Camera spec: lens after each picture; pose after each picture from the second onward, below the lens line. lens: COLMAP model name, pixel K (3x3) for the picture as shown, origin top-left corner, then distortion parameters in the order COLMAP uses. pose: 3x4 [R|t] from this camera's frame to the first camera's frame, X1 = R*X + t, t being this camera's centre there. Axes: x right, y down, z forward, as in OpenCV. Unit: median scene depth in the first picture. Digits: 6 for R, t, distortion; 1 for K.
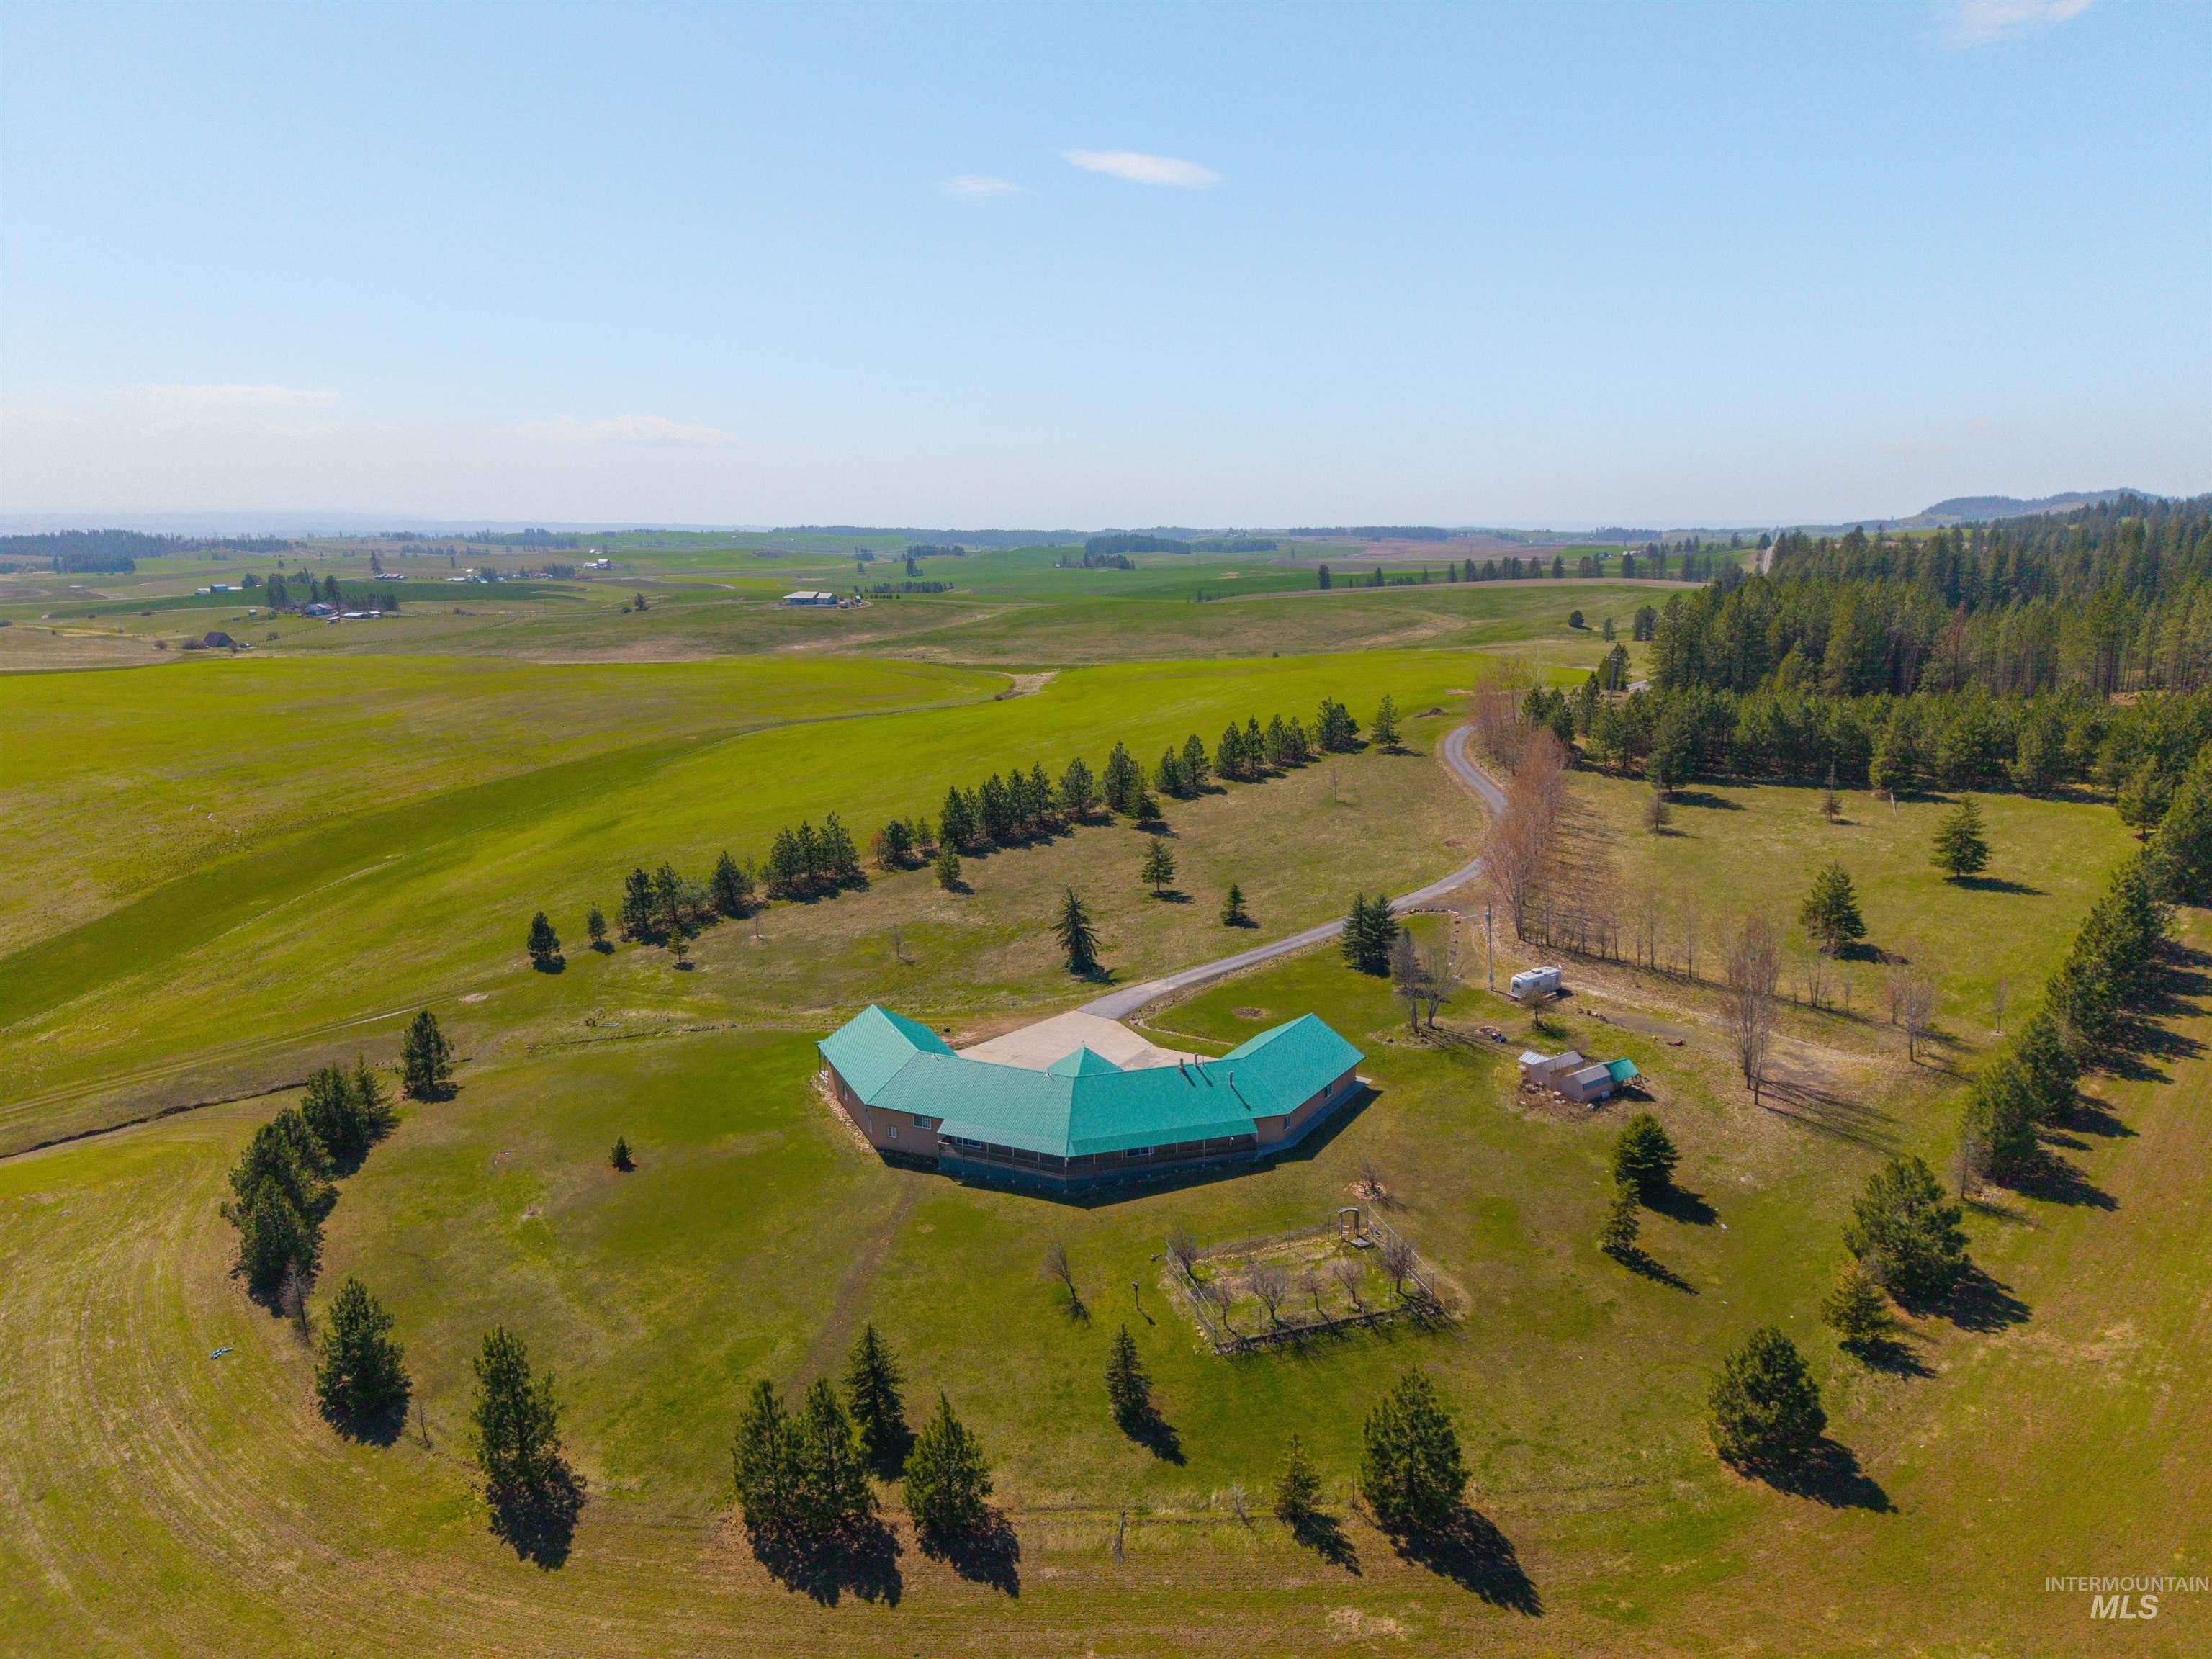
lens RADIAL K [[1483.2, 0, 1156.0], [0, 1483.2, 824.7], [0, 0, 1]] dist [0.030336, -0.041963]
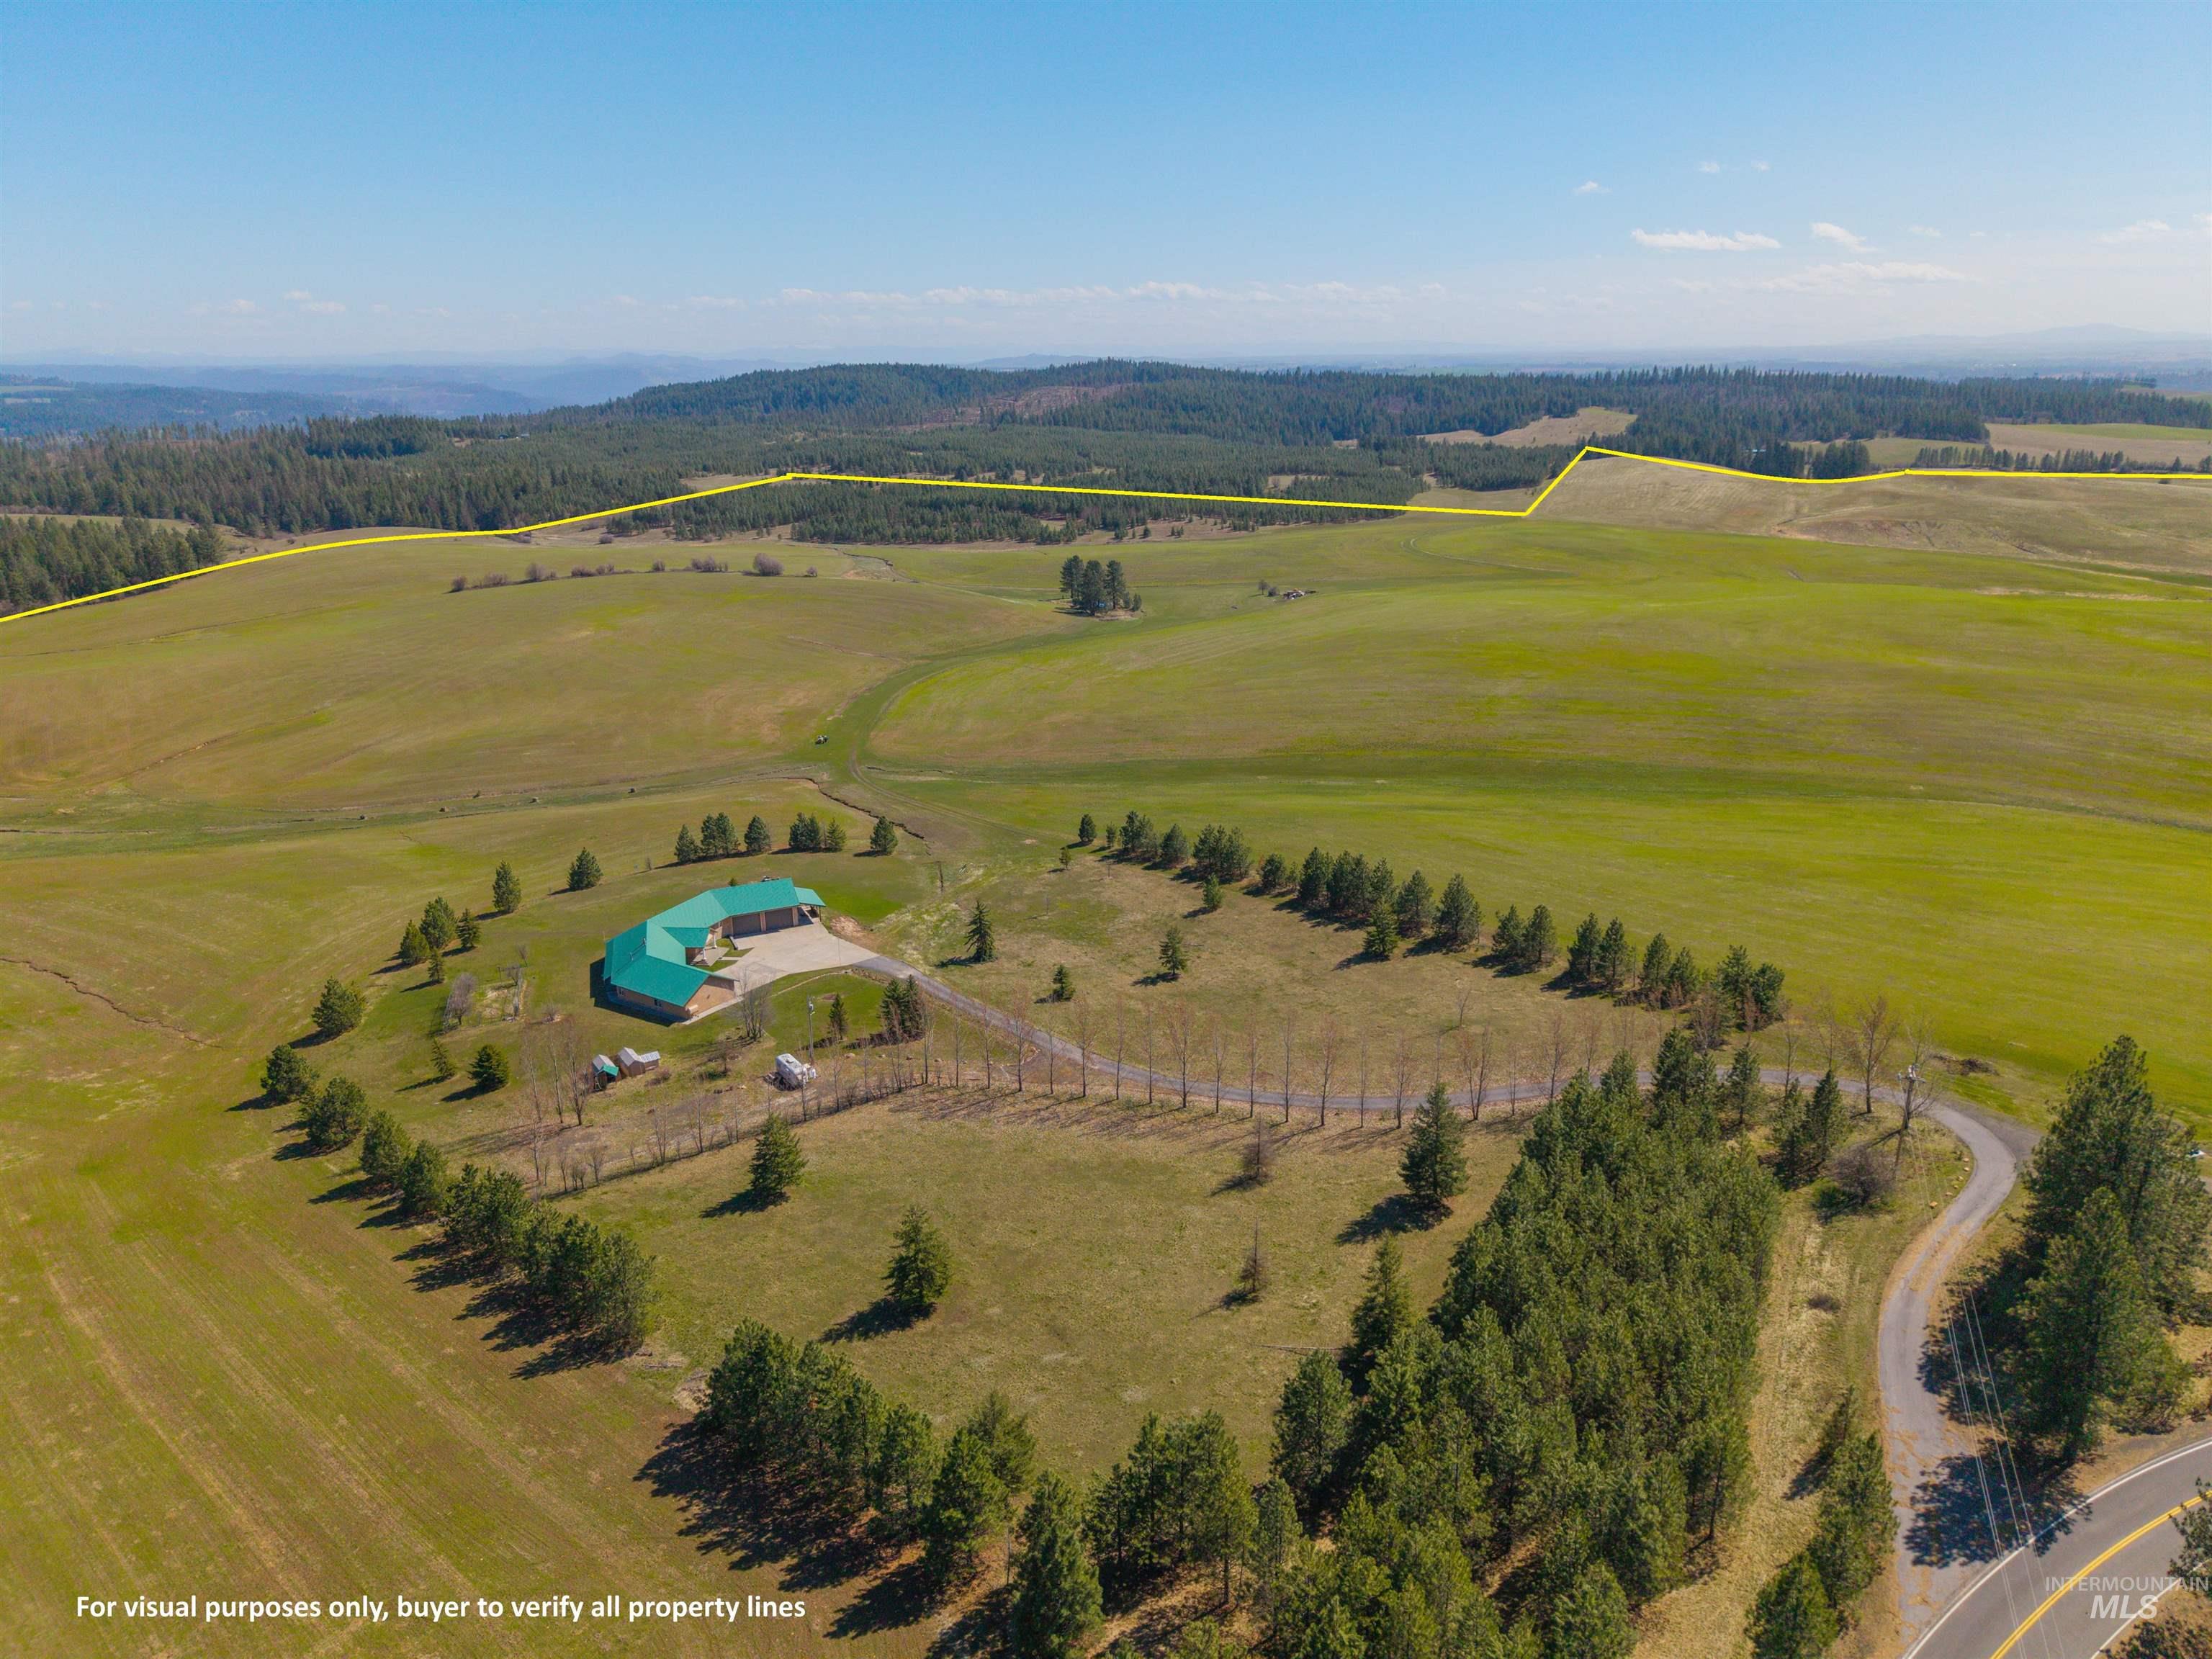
lens RADIAL K [[1483.2, 0, 1156.0], [0, 1483.2, 824.7], [0, 0, 1]] dist [0.030336, -0.041963]
pose [[-0.009509, 0.312262, -0.949948, 1.044744], [-0.197628, 0.930666, 0.307902, -0.408393], [0.980231, 0.190664, 0.052862, 0.884021]]
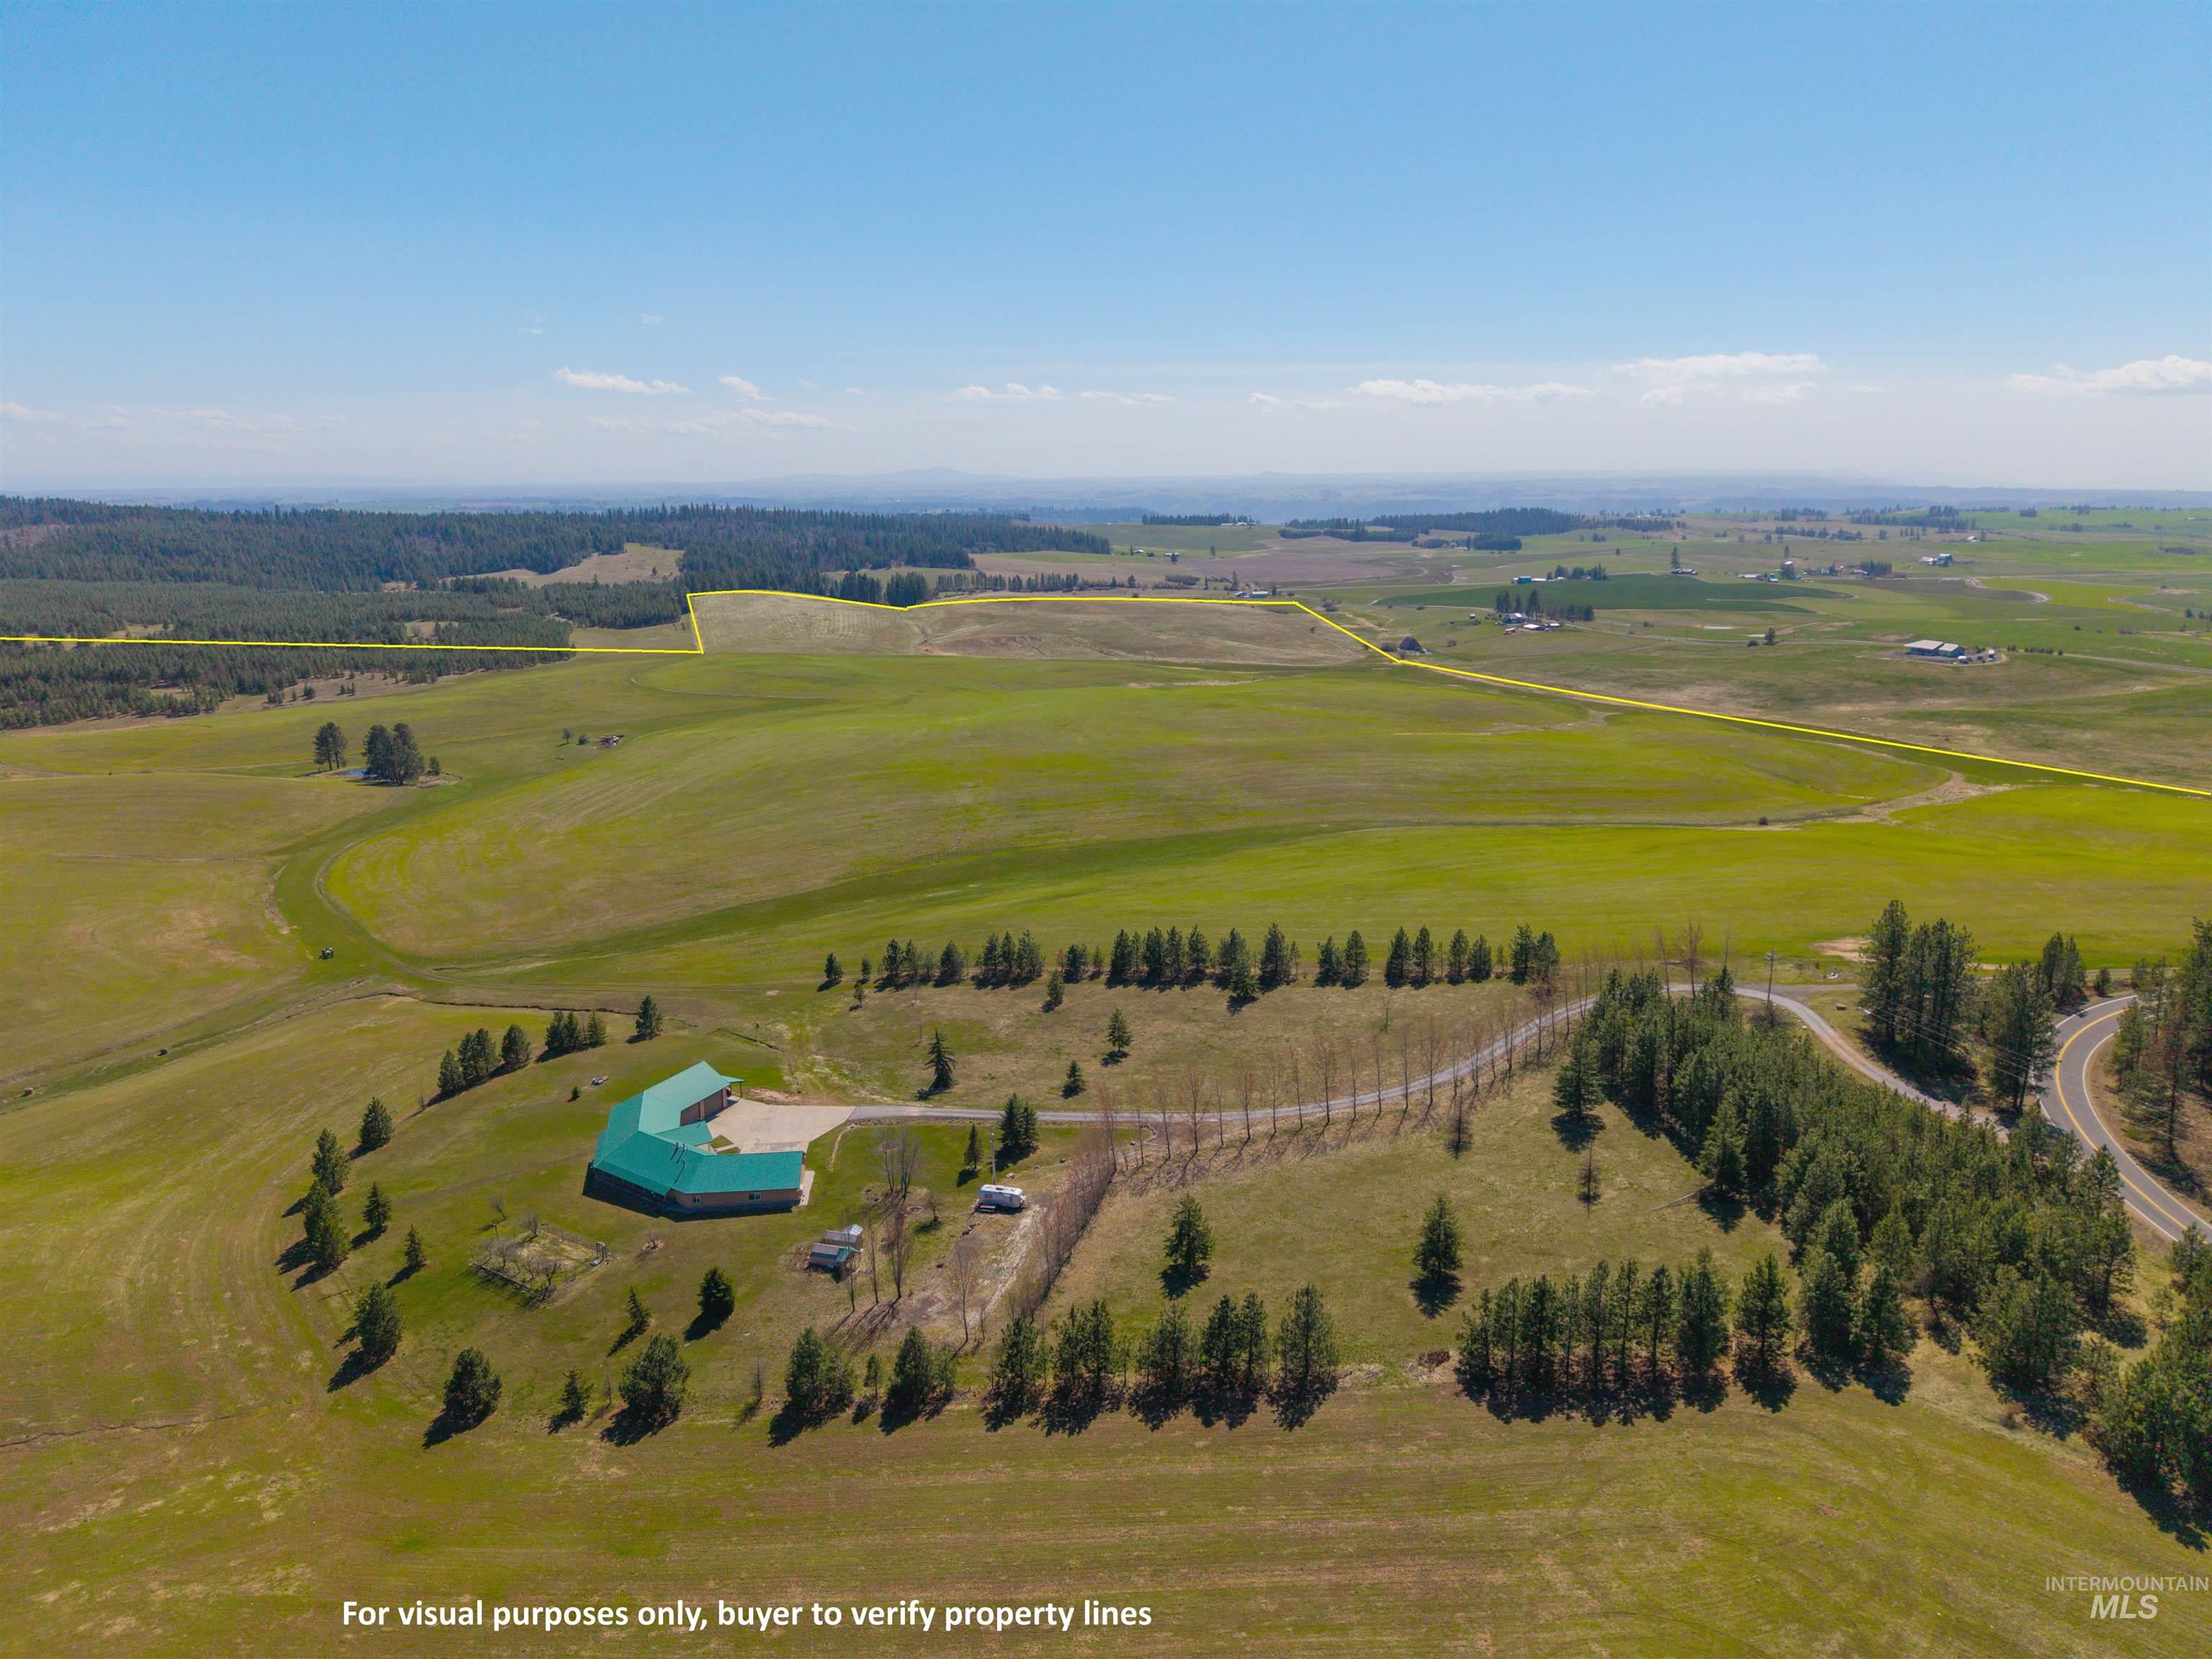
lens RADIAL K [[1483.2, 0, 1156.0], [0, 1483.2, 824.7], [0, 0, 1]] dist [0.030336, -0.041963]
pose [[0.629341, 0.185604, -0.754639, 0.963912], [-0.168854, 0.980520, 0.100341, -0.285780], [0.758563, 0.064276, 0.648422, 0.149951]]
